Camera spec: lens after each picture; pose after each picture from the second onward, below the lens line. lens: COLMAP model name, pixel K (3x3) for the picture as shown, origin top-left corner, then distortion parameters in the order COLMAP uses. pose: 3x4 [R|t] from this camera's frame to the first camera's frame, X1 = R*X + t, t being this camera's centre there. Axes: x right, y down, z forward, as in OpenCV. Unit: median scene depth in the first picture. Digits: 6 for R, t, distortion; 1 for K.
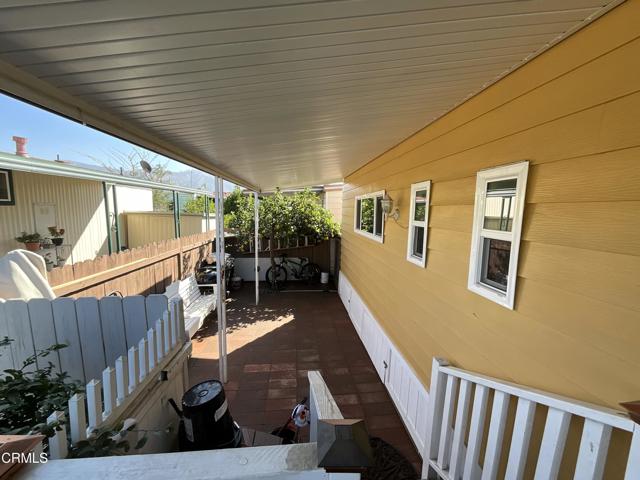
lens RADIAL K [[258.0, 0, 321.8], [0, 258.0, 243.1], [0, 0, 1]] dist [-0.004043, 0.000888]
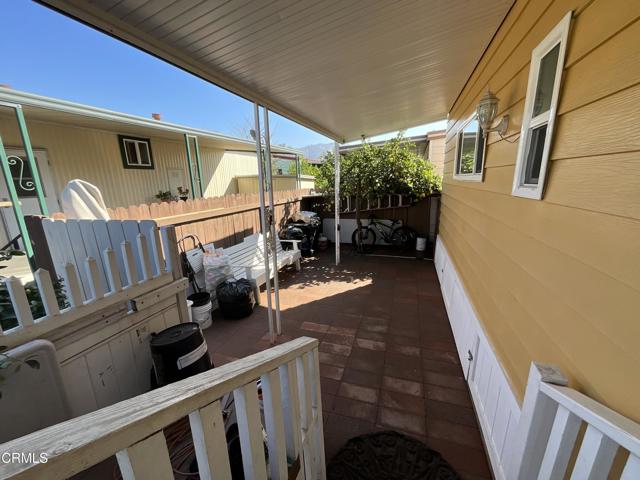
lens RADIAL K [[258.0, 0, 320.0], [0, 258.0, 242.4], [0, 0, 1]] dist [-0.004043, 0.000888]
pose [[0.909331, 0.056495, -0.412219, 0.089024], [-0.010583, 0.993559, 0.112823, 0.054868], [0.415938, -0.098230, 0.904072, 0.138302]]
